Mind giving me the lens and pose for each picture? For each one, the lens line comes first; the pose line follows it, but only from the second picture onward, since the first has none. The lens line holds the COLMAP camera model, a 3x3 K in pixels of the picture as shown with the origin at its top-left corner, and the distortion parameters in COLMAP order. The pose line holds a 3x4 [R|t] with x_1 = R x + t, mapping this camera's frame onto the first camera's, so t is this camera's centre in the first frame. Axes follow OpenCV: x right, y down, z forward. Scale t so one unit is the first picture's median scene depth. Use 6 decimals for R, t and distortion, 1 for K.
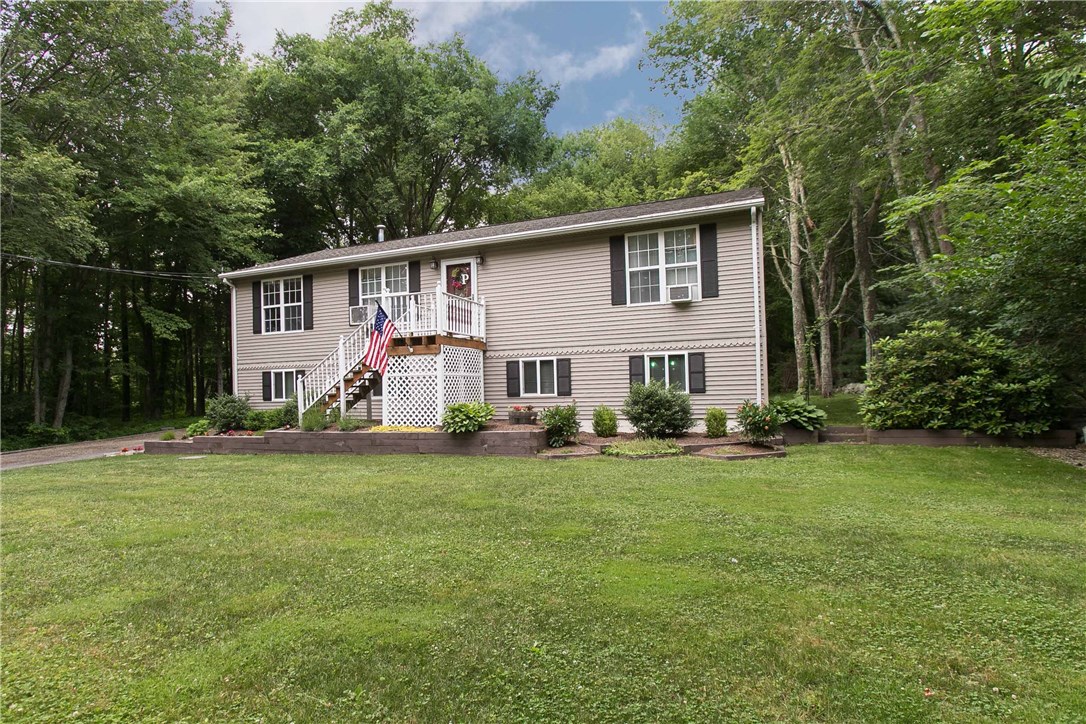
lens RADIAL K [[497.8, 0, 539.1], [0, 497.8, 365.5], [0, 0, 1]] dist [-0.016268, 0.012012]
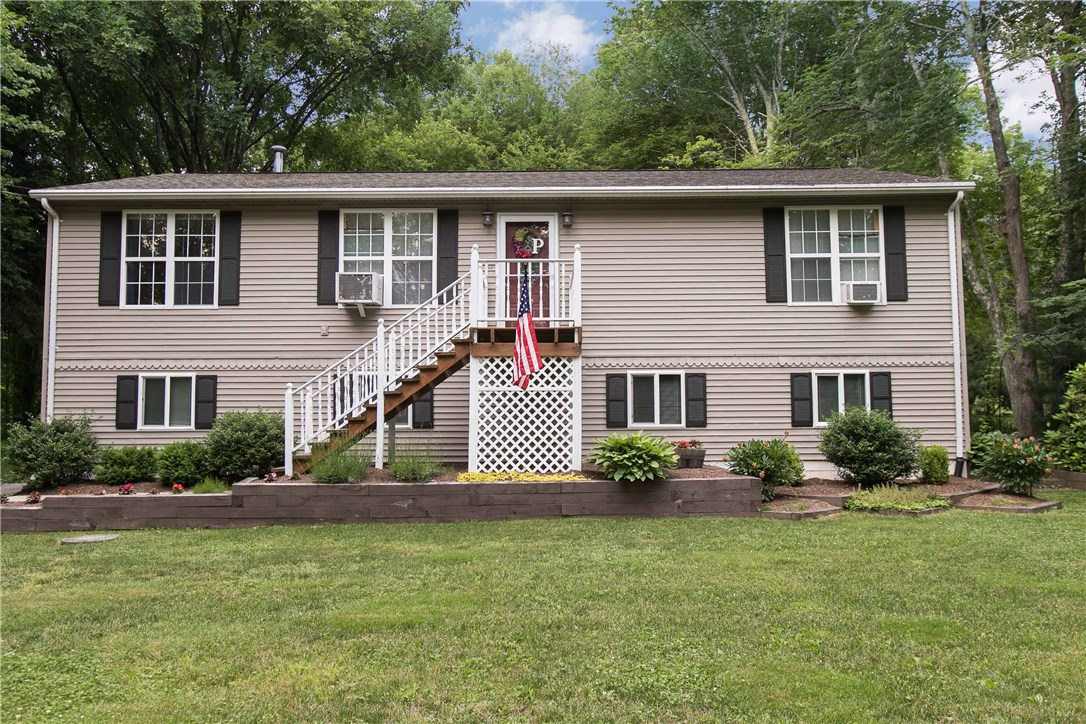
lens RADIAL K [[687.2, 0, 543.0], [0, 687.2, 362.0], [0, 0, 1]] dist [0.004886, 0.000849]
pose [[0.943404, 0.045360, 0.328530, -0.472423], [-0.032699, 0.998498, -0.043963, 0.019665], [-0.330031, 0.030732, 0.943470, 0.164252]]
